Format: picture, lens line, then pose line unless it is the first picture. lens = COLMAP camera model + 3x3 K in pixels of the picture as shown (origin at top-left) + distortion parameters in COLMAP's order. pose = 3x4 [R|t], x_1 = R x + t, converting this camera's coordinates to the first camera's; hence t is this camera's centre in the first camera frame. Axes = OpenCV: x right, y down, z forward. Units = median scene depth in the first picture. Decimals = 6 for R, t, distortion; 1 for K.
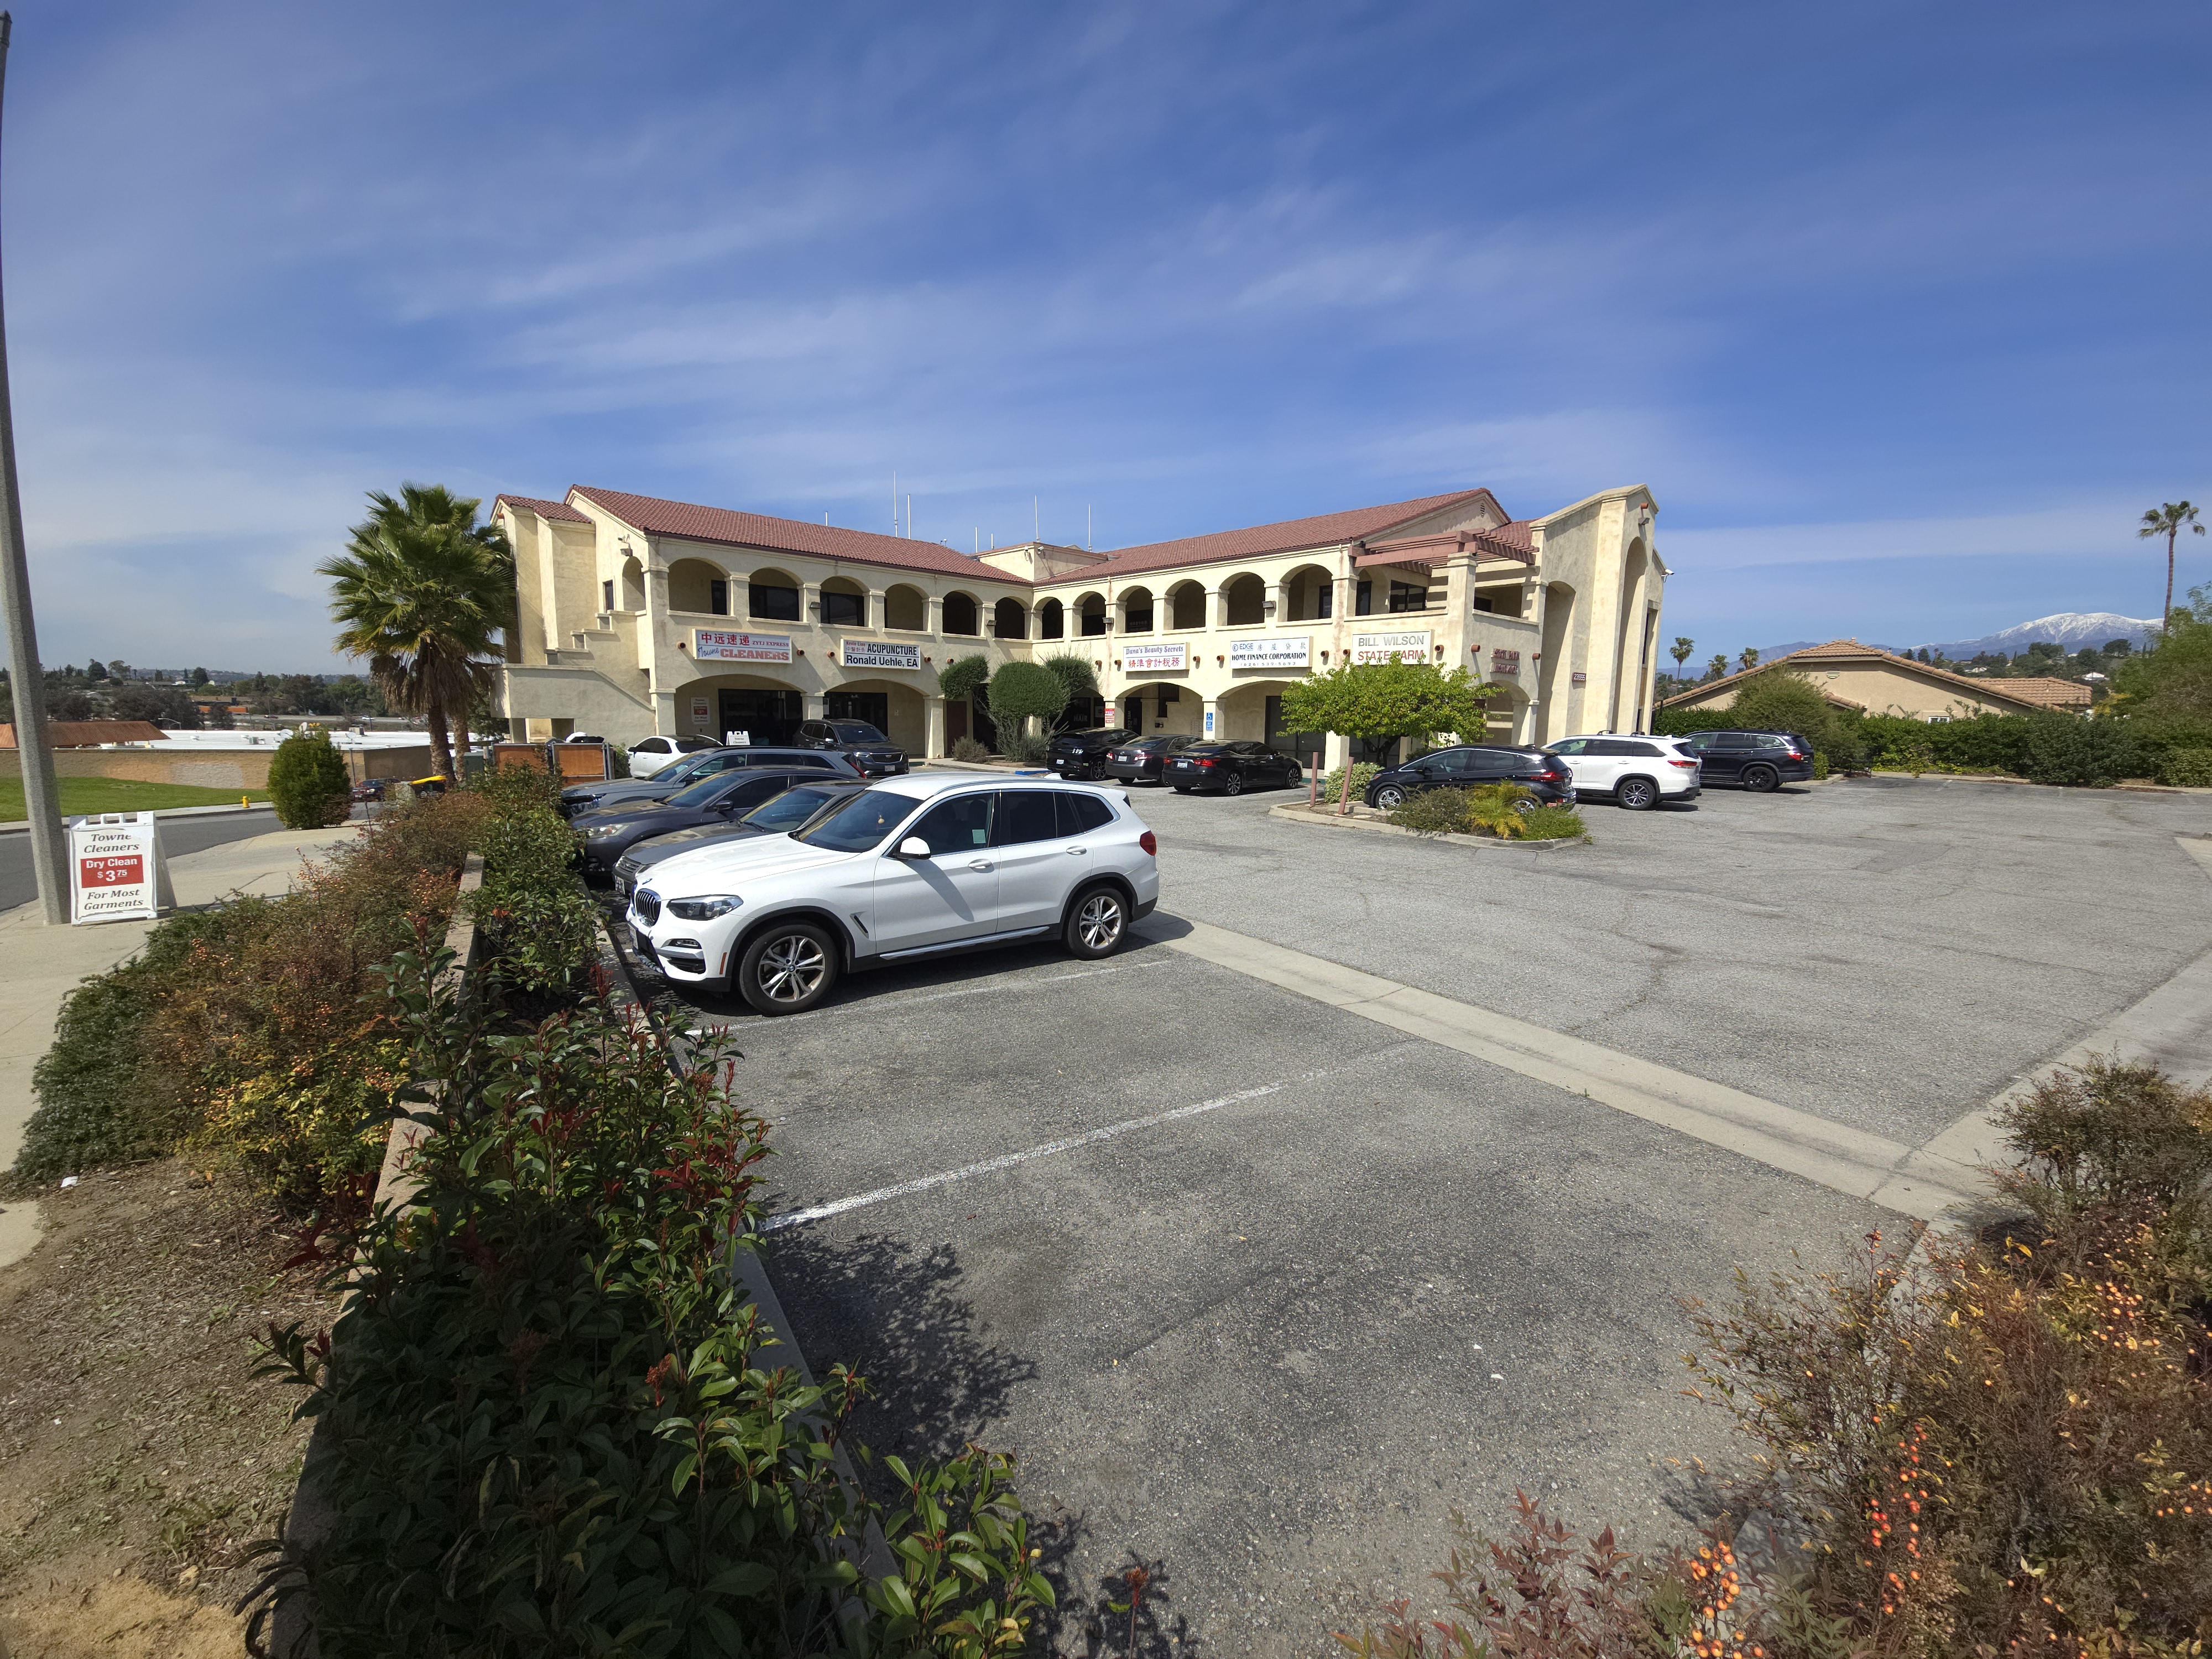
lens RADIAL K [[903.4, 0, 1115.2], [0, 903.4, 829.3], [0, 0, 1]] dist [0.001992, 0.000257]
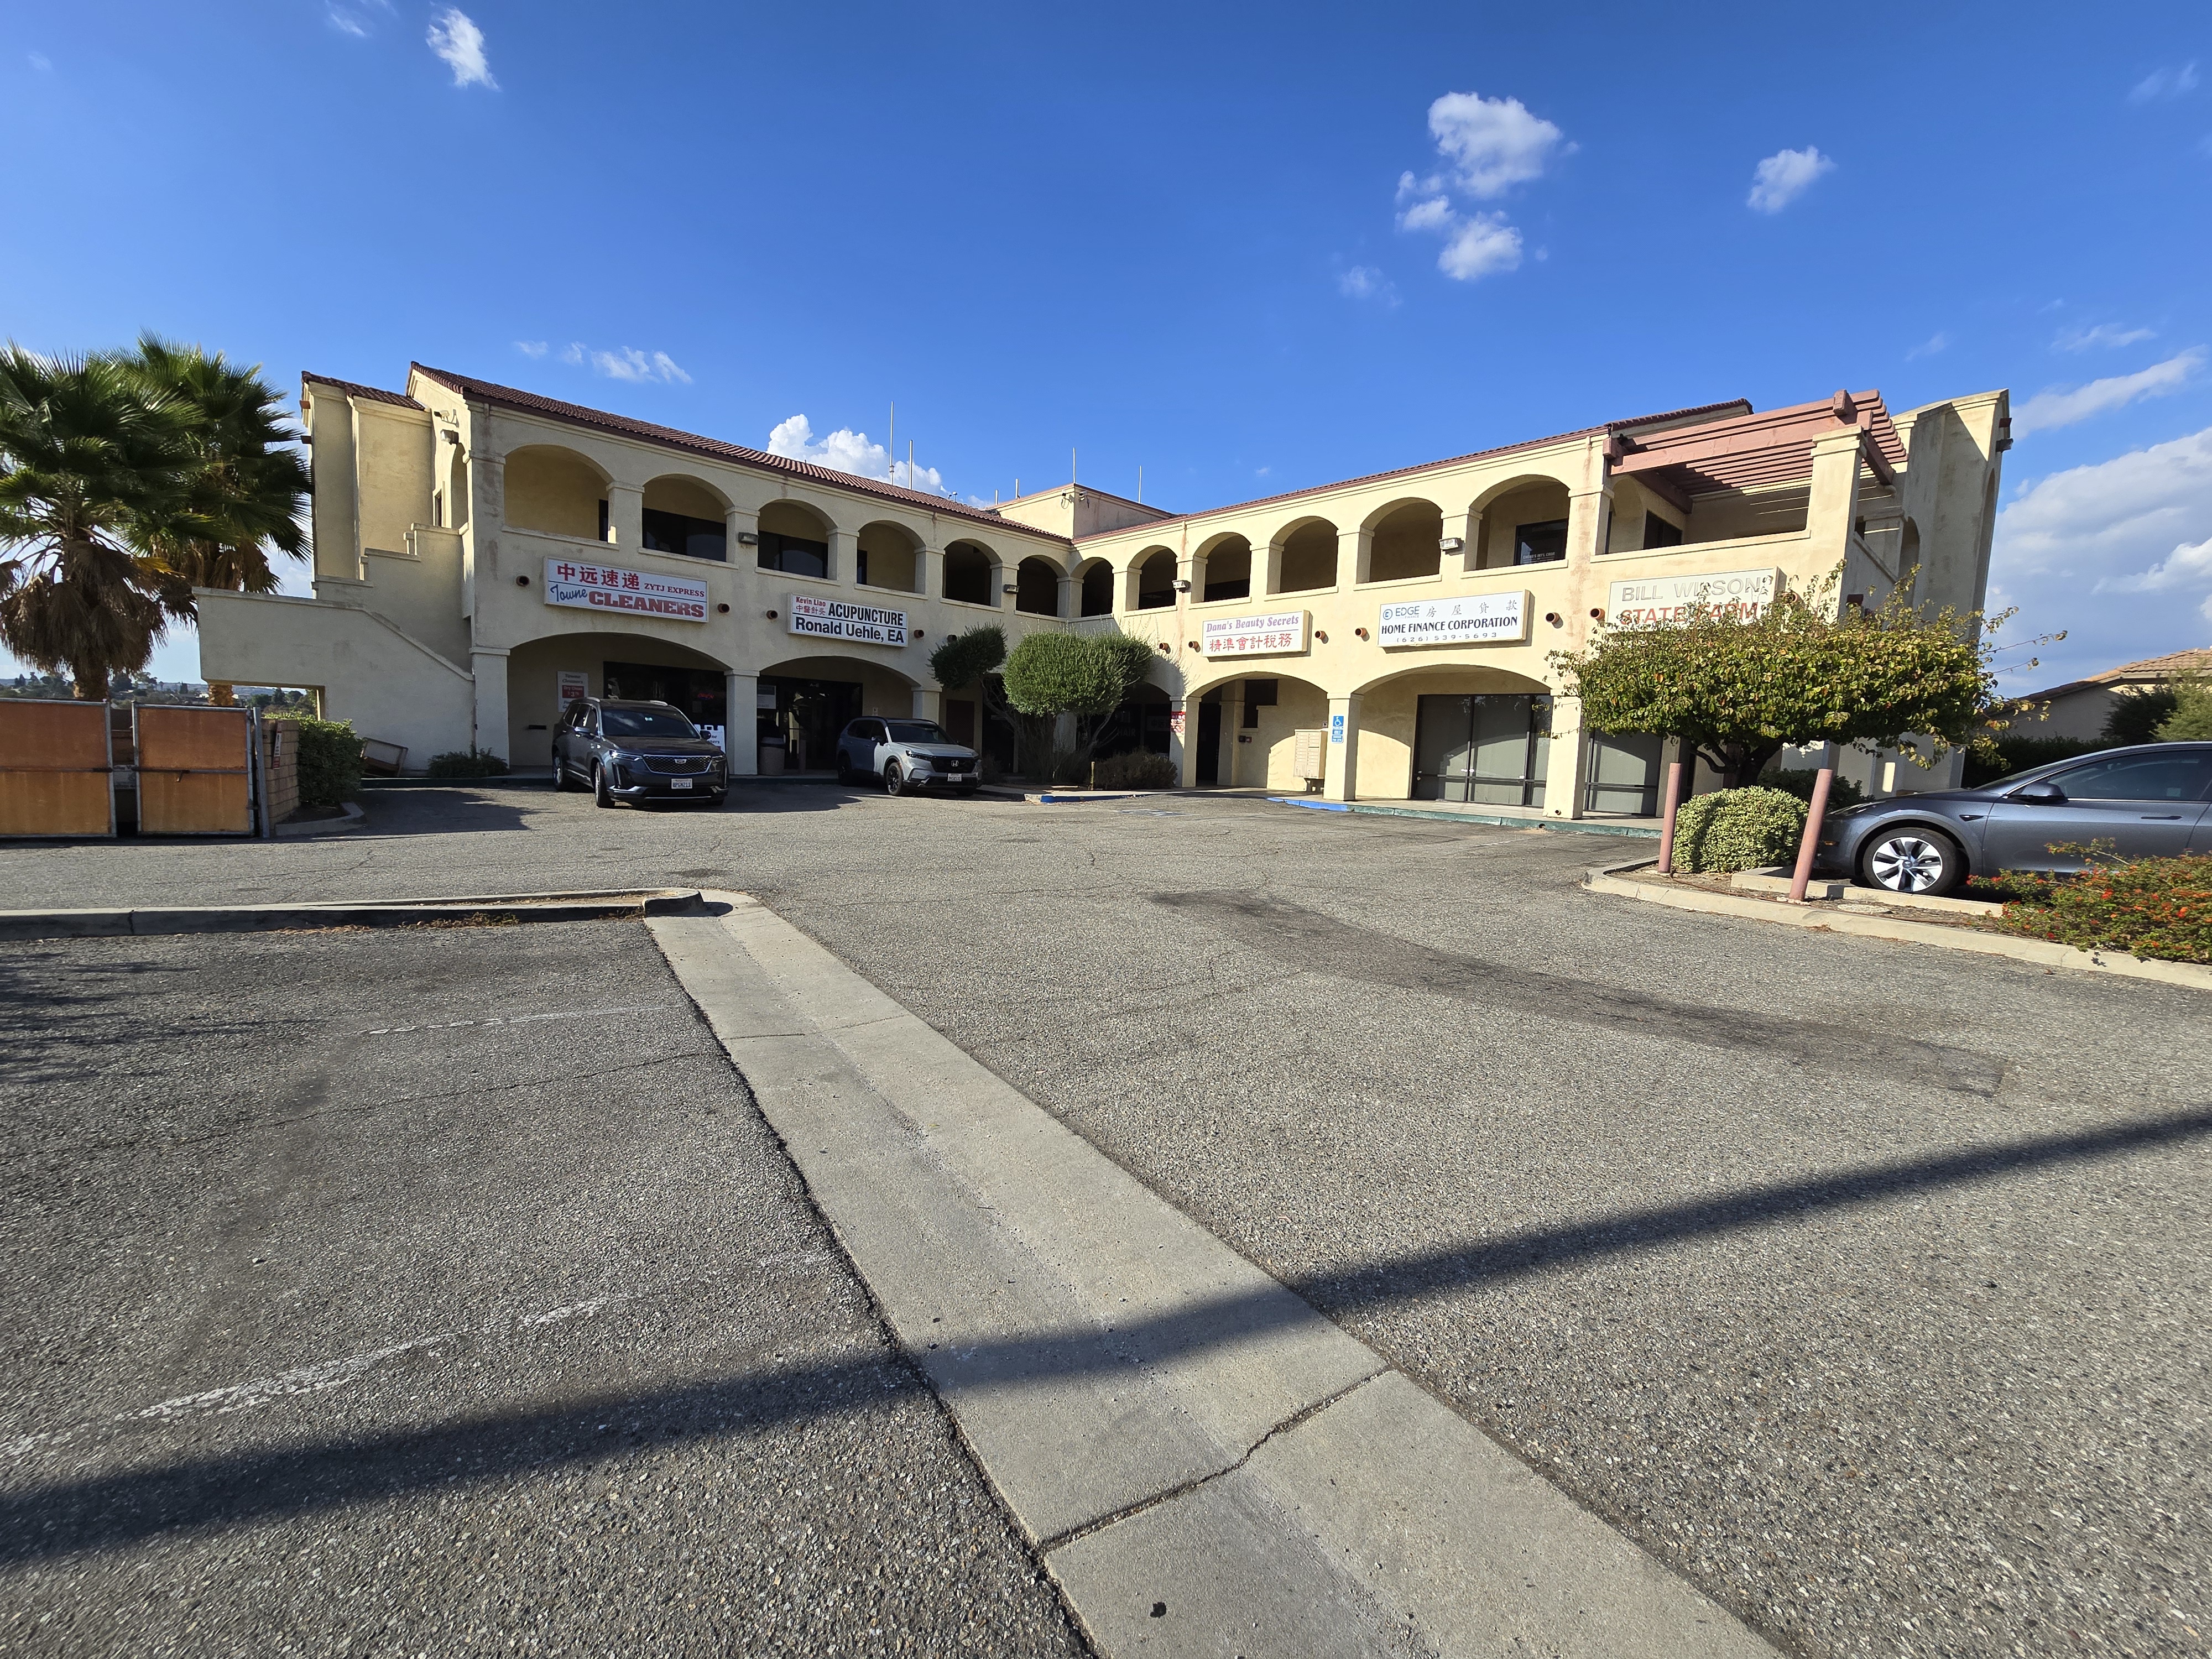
lens RADIAL K [[907.7, 0, 1116.4], [0, 907.7, 824.1], [0, 0, 1]] dist [-0.003523, 0.000123]
pose [[0.999478, 0.028835, -0.014561, -0.050596], [-0.029502, 0.998417, -0.047888, -0.015237], [0.013157, 0.048293, 0.998747, 0.381326]]
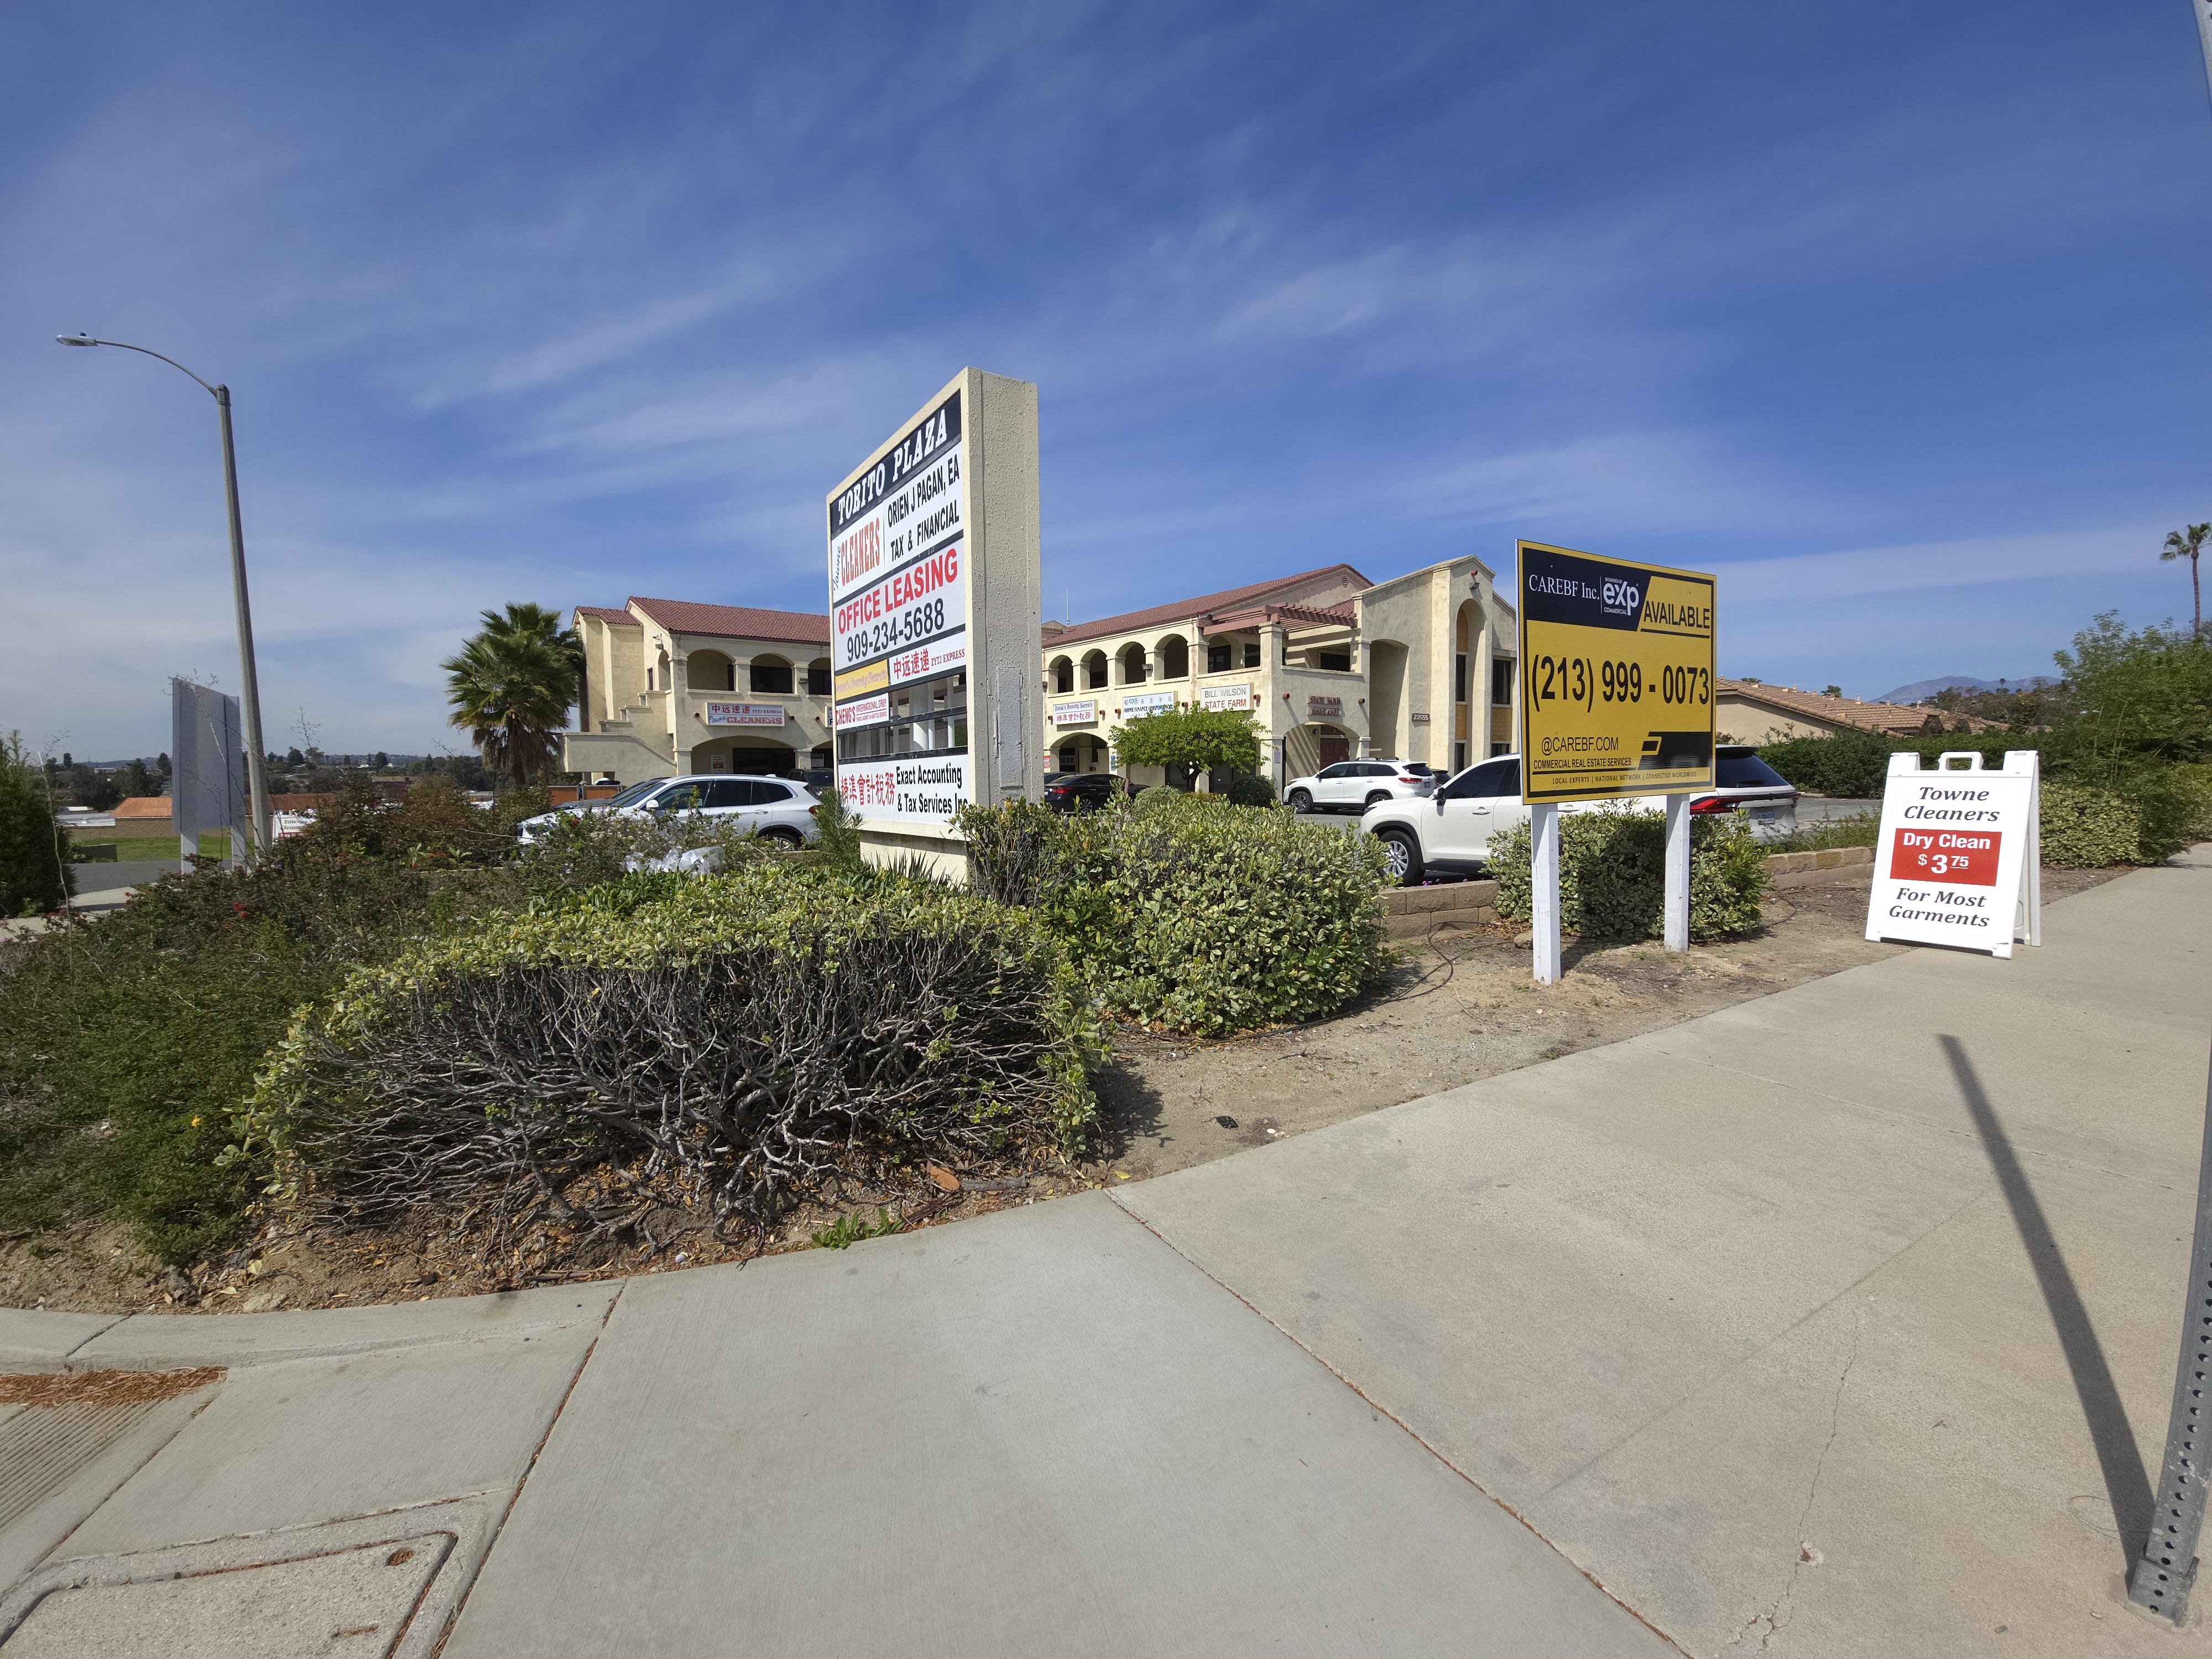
lens RADIAL K [[900.8, 0, 1111.3], [0, 900.8, 832.9], [0, 0, 1]] dist [0.002431, 0.000350]
pose [[0.993911, -0.018162, -0.108678, 0.259550], [0.011436, 0.997998, -0.062197, 0.056464], [0.109590, 0.060575, 0.992129, -0.224362]]
